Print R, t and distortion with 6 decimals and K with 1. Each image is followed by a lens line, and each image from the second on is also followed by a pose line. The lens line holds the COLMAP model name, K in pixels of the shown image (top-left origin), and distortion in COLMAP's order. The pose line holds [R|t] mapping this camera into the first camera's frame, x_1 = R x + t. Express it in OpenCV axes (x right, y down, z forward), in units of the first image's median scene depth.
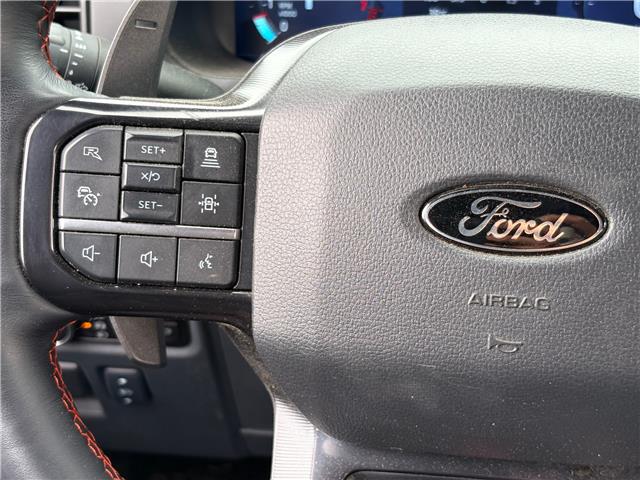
lens RADIAL K [[483.9, 0, 320.2], [0, 483.9, 238.7], [0, 0, 1]] dist [0.050574, -0.052097]
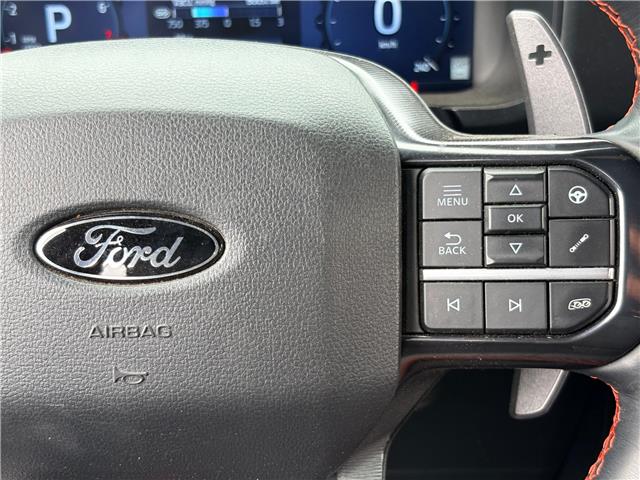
lens RADIAL K [[483.9, 0, 320.7], [0, 483.9, 242.1], [0, 0, 1]] dist [0.050574, -0.052097]
pose [[0.996529, -0.072384, 0.041105, 0.739210], [0.073053, 0.997215, -0.015011, -0.006653], [-0.039904, 0.017962, 0.999042, 0.009128]]
